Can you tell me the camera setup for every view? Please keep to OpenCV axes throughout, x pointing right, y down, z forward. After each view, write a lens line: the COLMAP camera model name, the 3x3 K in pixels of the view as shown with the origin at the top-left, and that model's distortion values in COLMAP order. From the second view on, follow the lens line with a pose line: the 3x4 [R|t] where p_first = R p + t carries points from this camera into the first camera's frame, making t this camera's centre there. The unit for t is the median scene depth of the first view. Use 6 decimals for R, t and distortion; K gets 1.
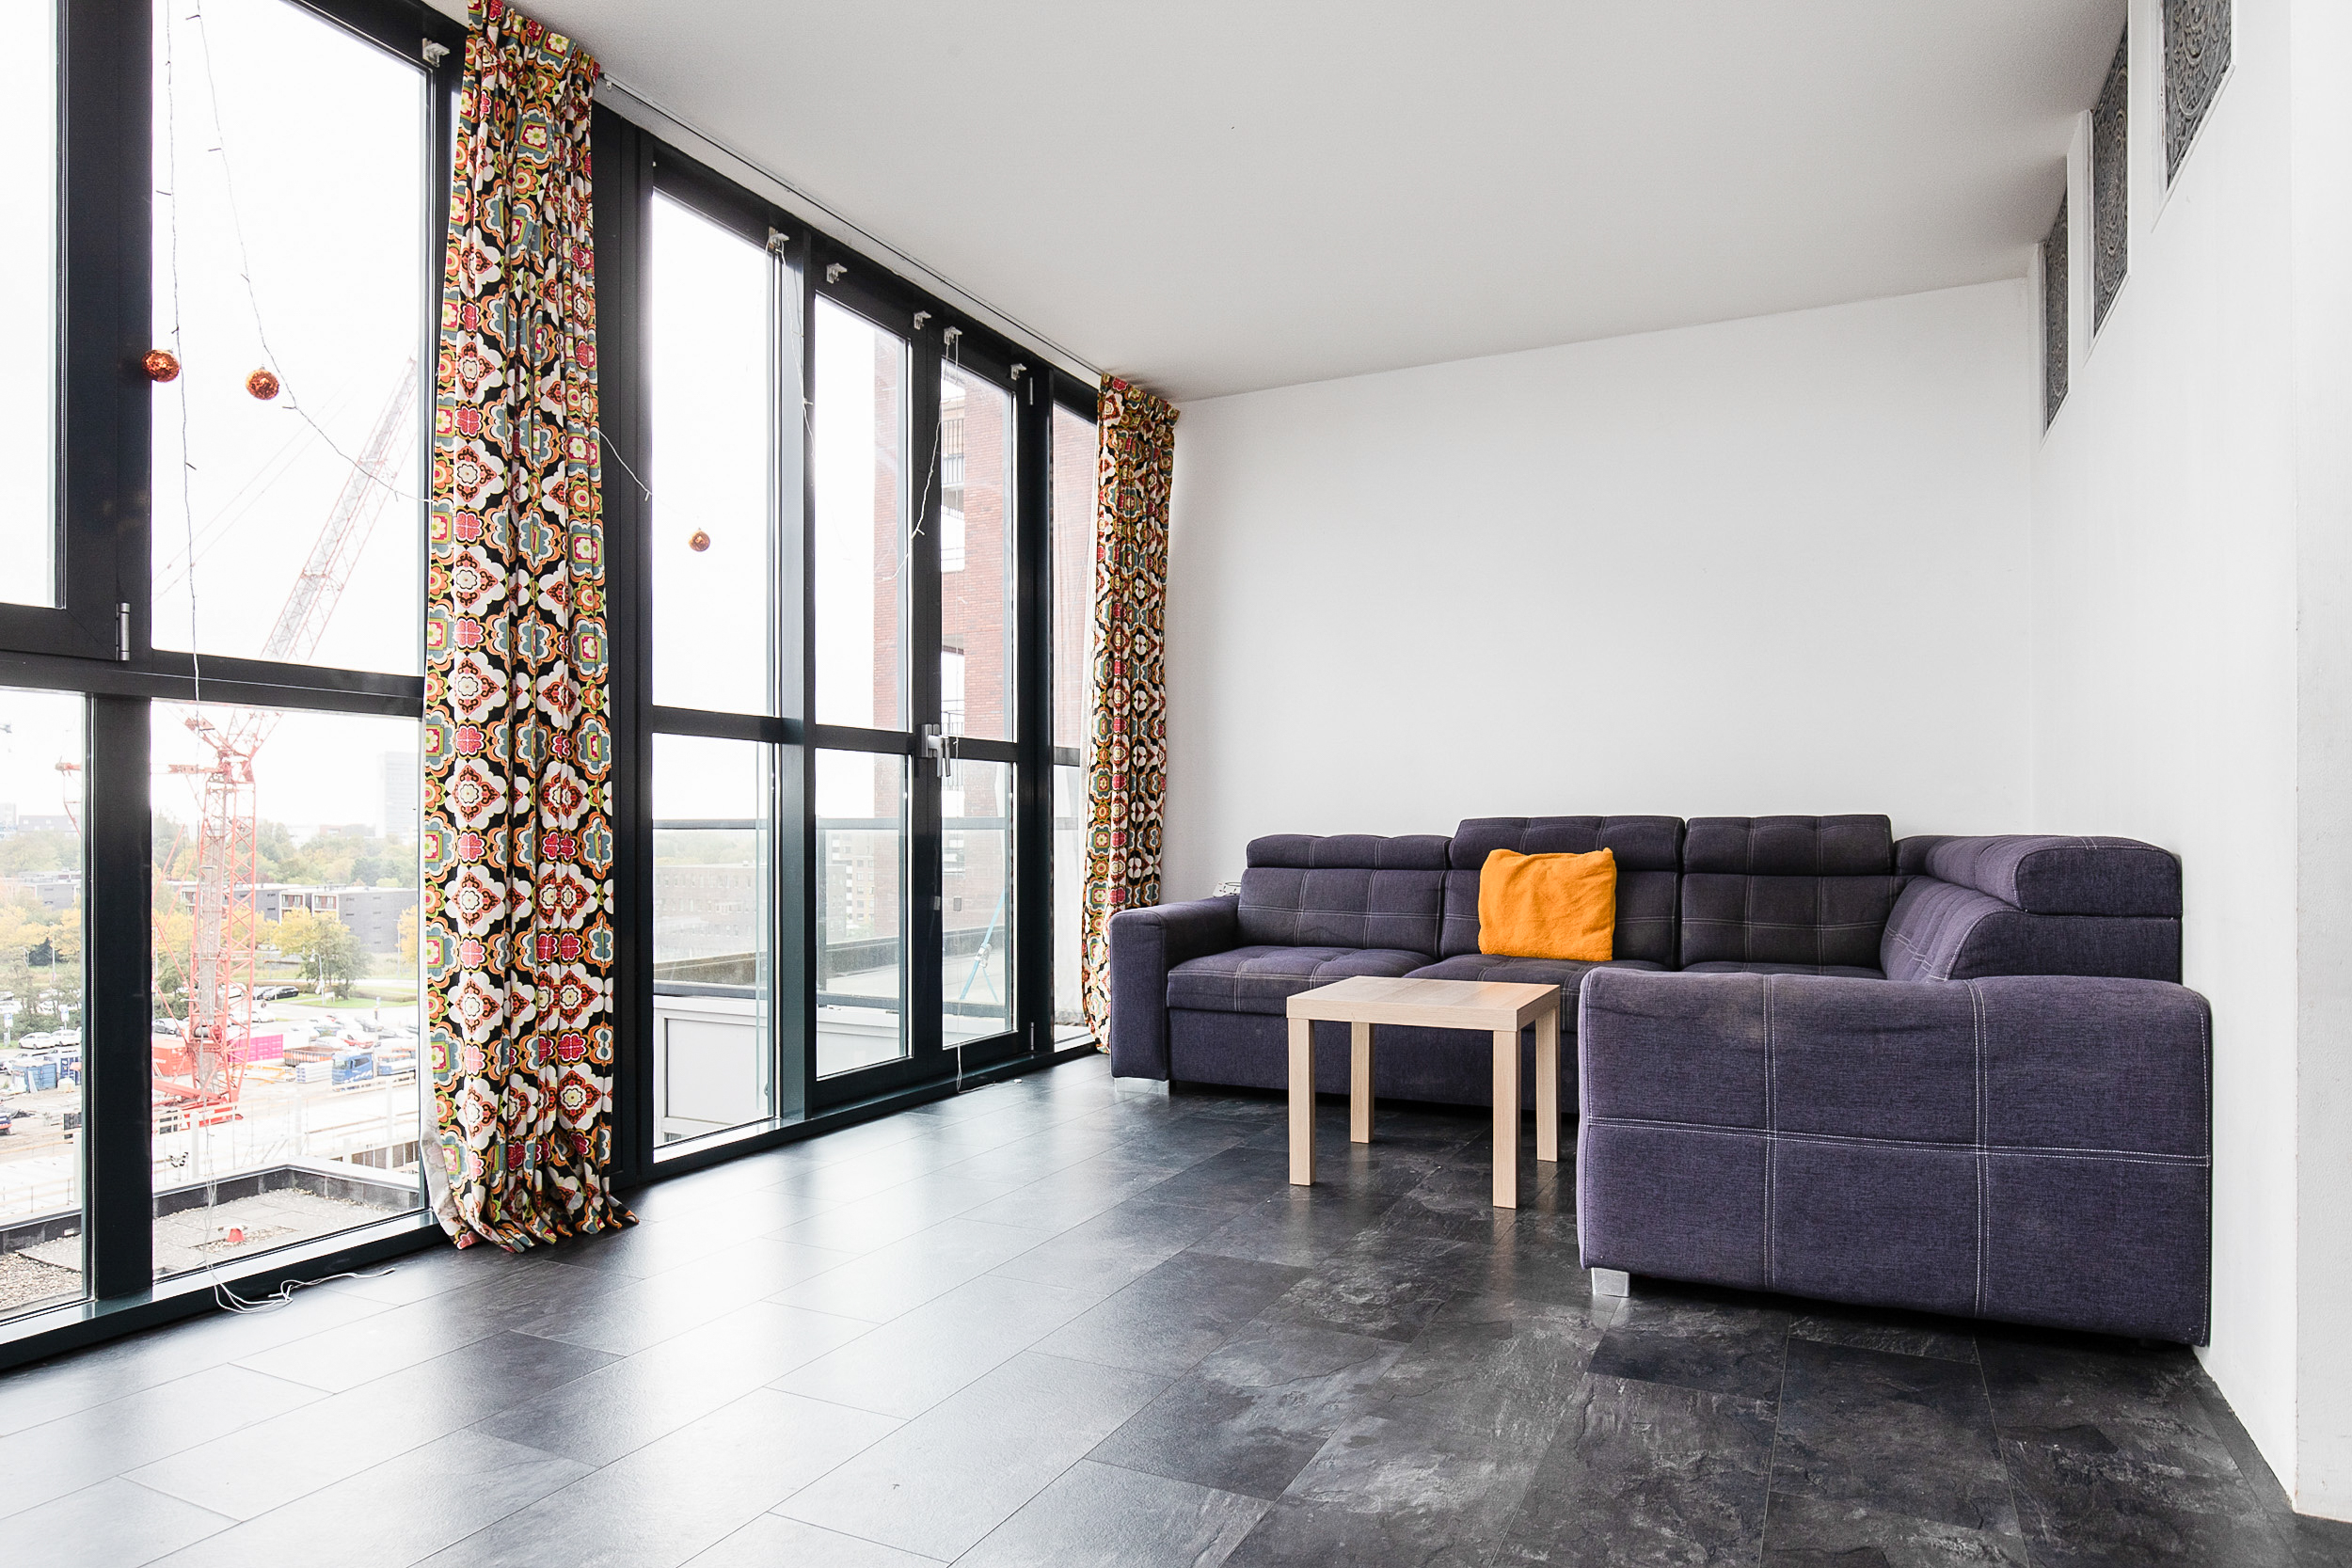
lens RADIAL K [[1397.1, 0, 1172.5], [0, 1397.1, 820.7], [0, 0, 1]] dist [-0.005768, 0.000060]
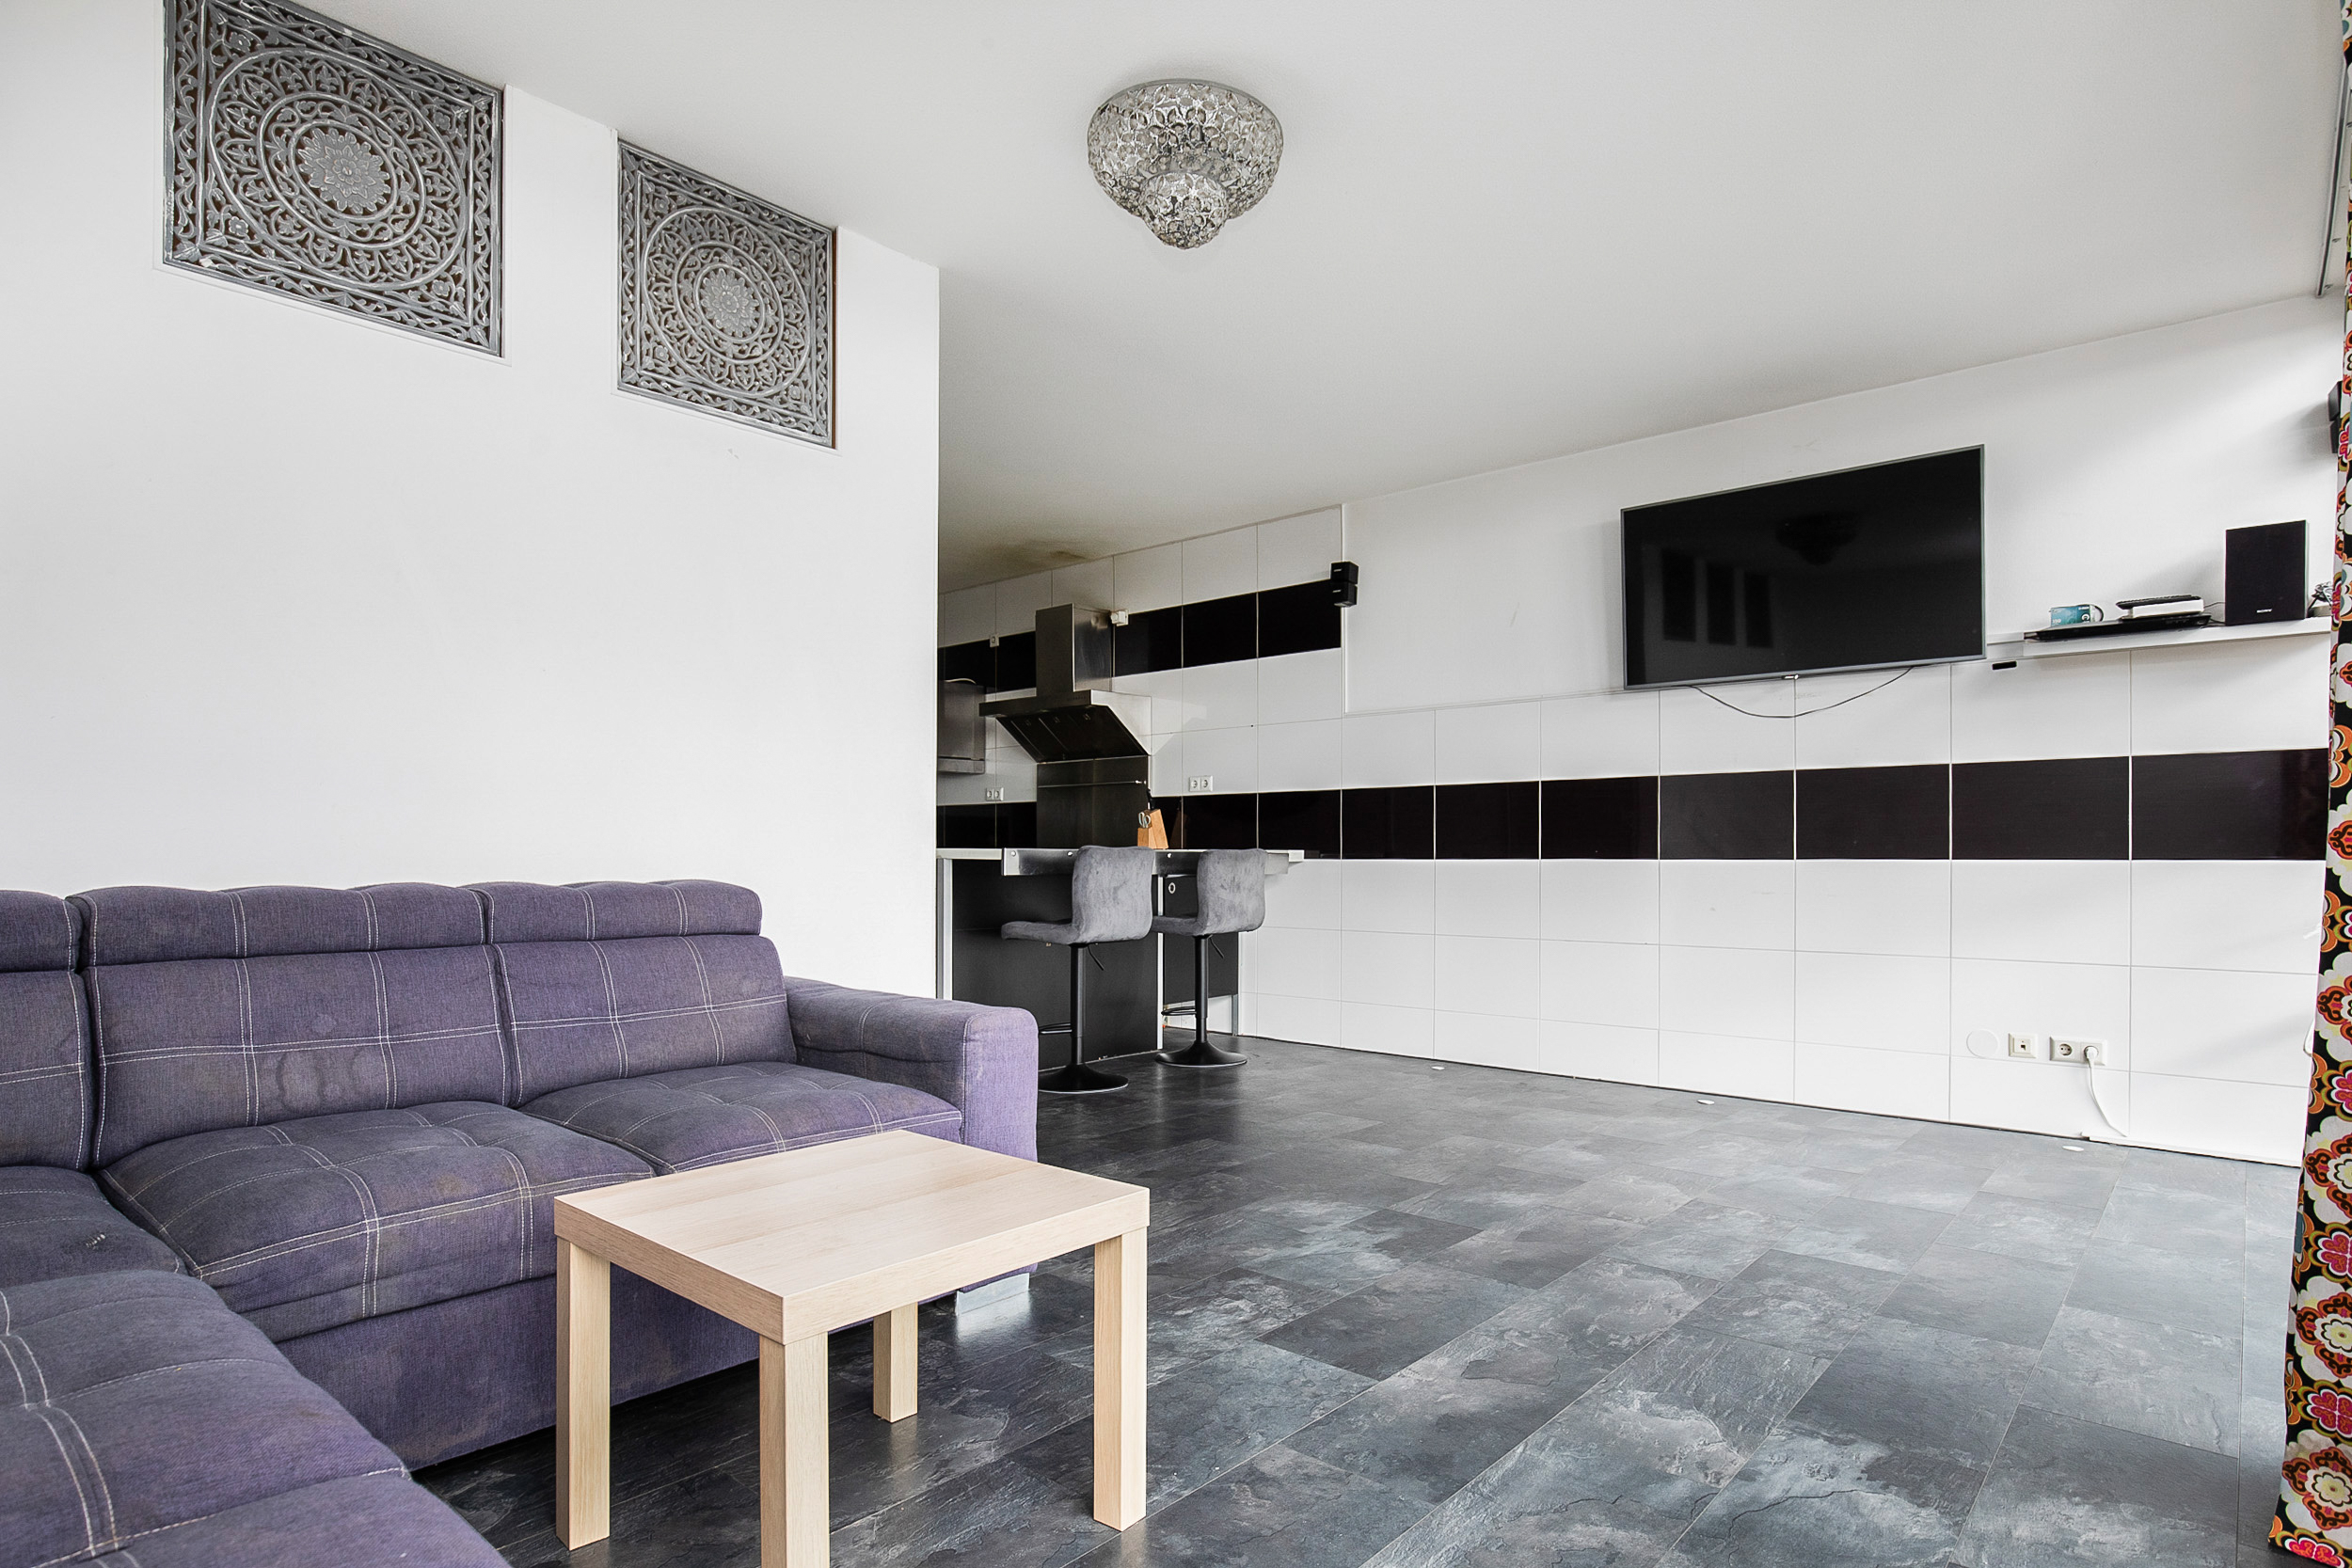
lens RADIAL K [[1243.5, 0, 1185.4], [0, 1243.5, 851.9], [0, 0, 1]] dist [-0.022495, 0.000661]
pose [[-0.965351, 0.001427, 0.260950, -0.068742], [-0.001858, 0.999922, -0.012339, -0.001314], [-0.260947, -0.012397, -0.965273, 1.651471]]
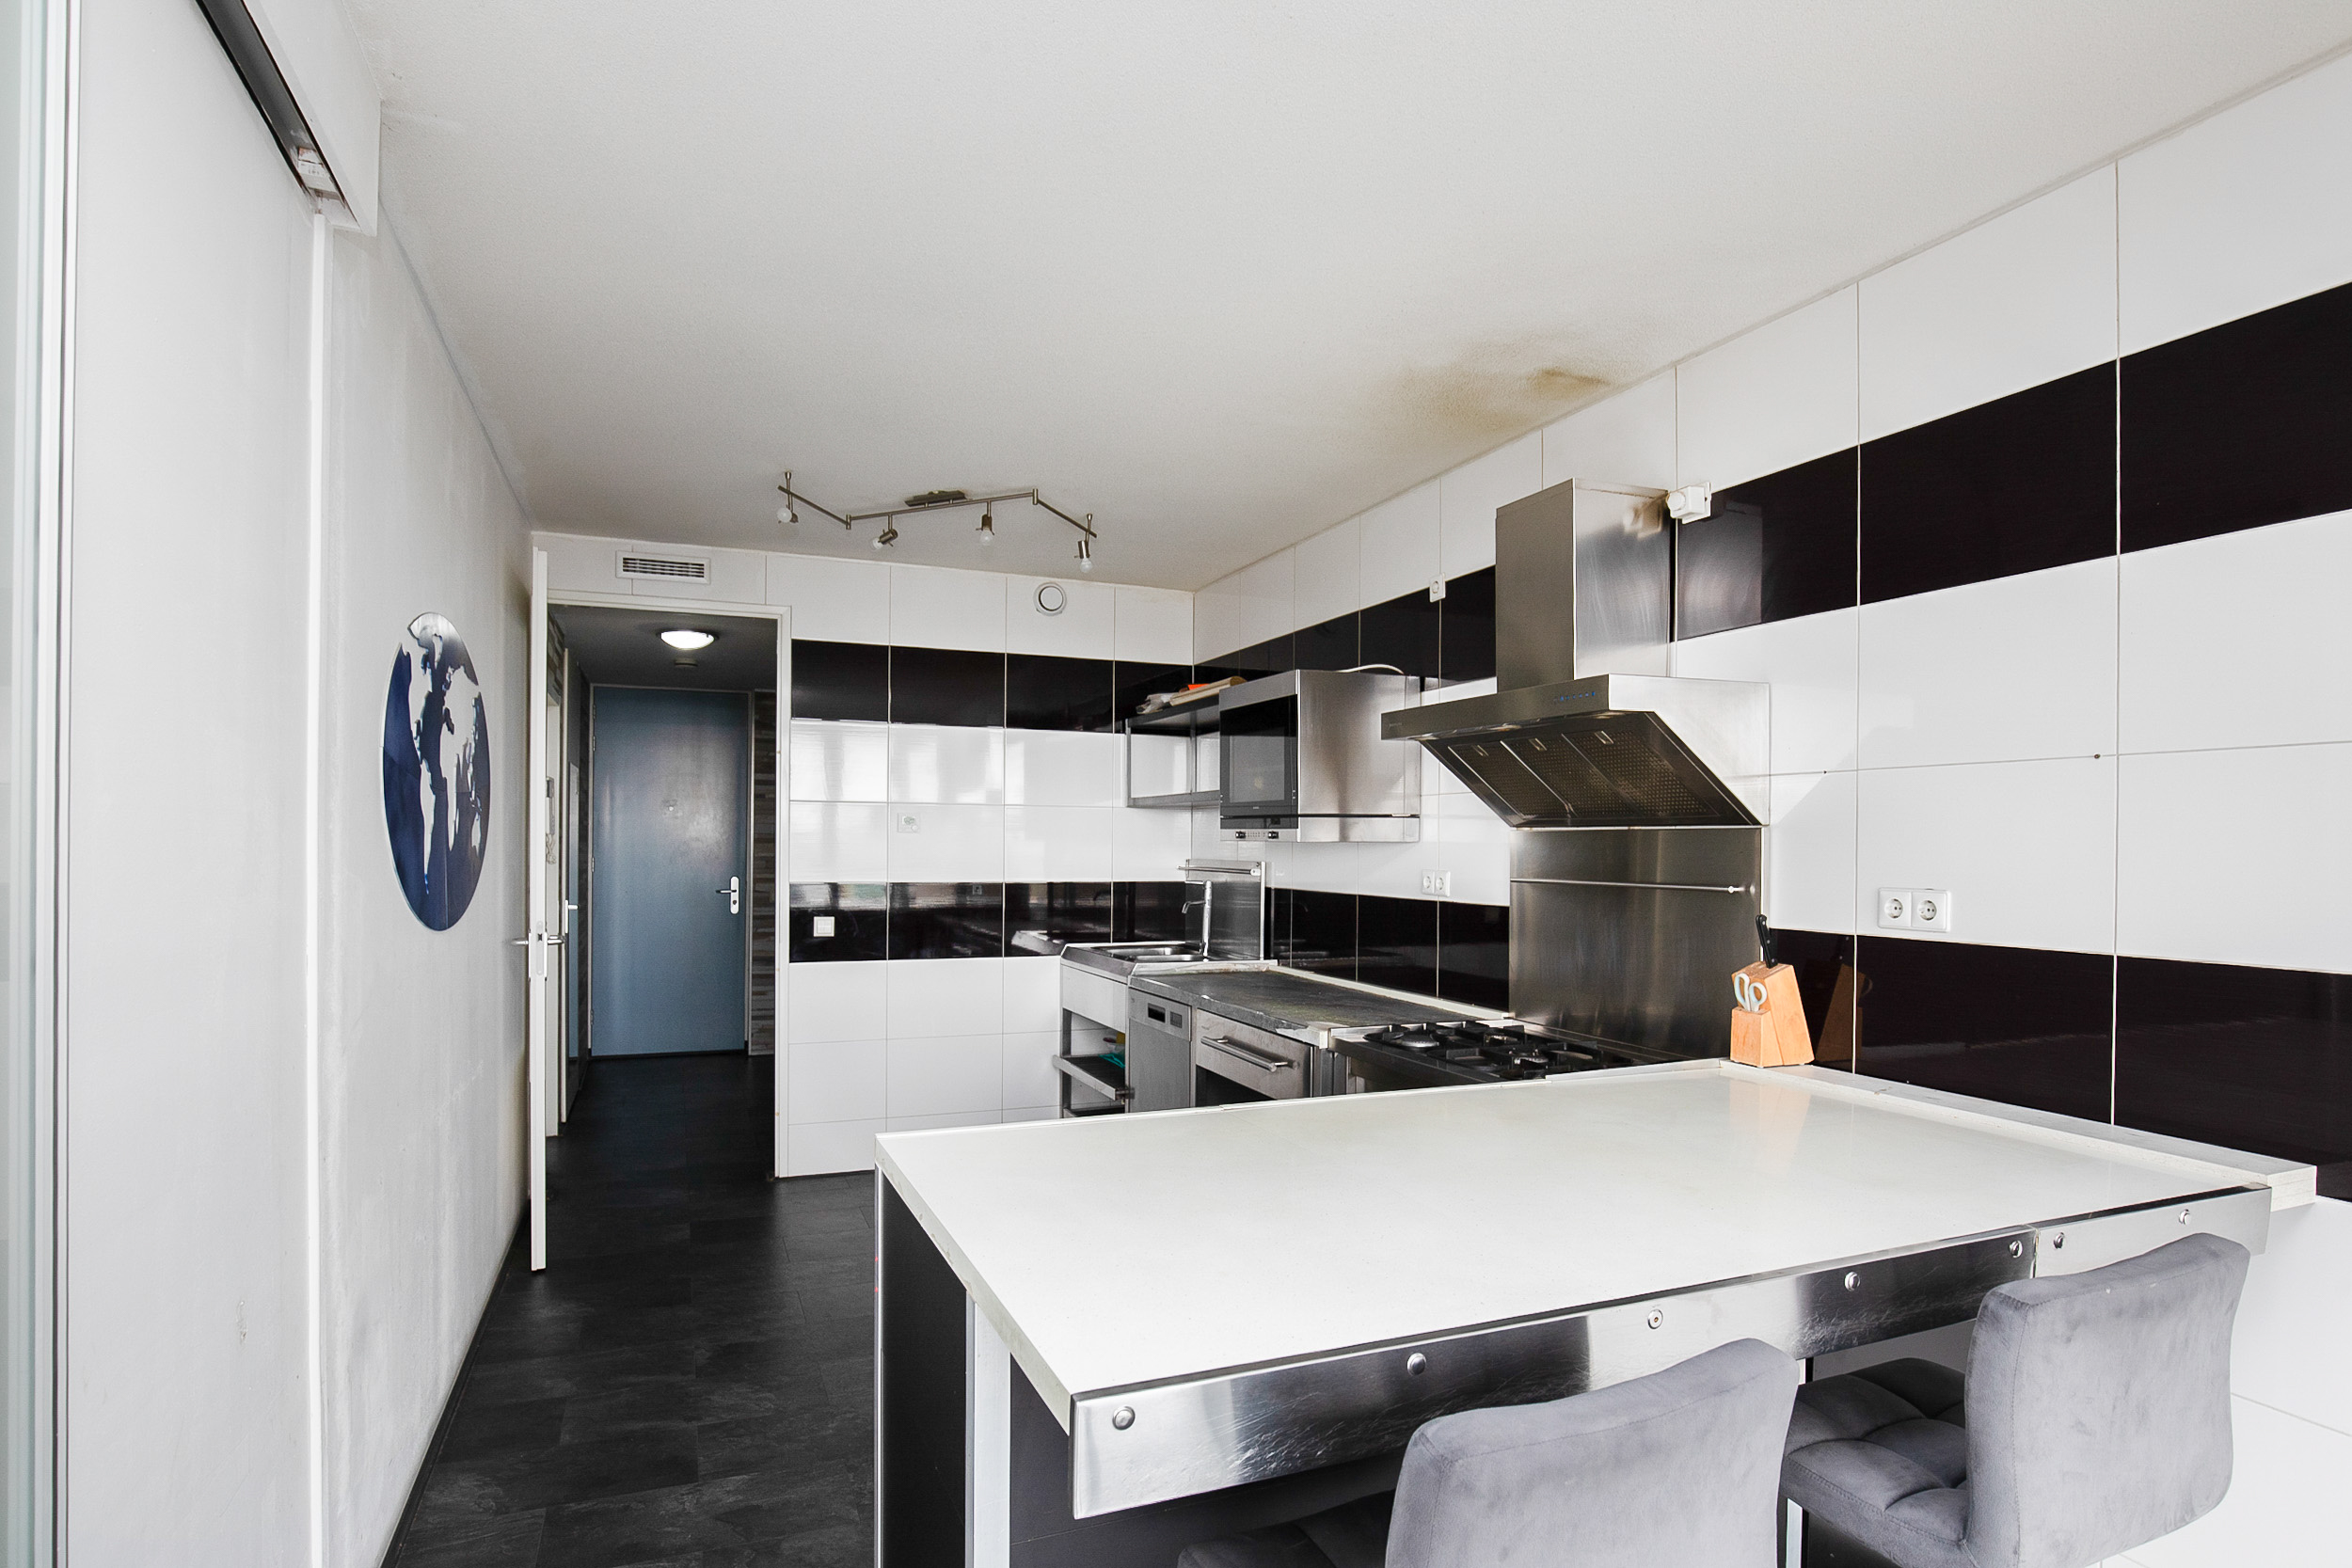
lens RADIAL K [[1243.5, 0, 1185.4], [0, 1243.5, 851.9], [0, 0, 1]] dist [-0.022495, 0.000661]
pose [[-0.747953, -0.006760, 0.663717, 0.287744], [-0.010559, 0.999943, -0.001716, -0.176330], [-0.663667, -0.008291, -0.747982, 0.484787]]
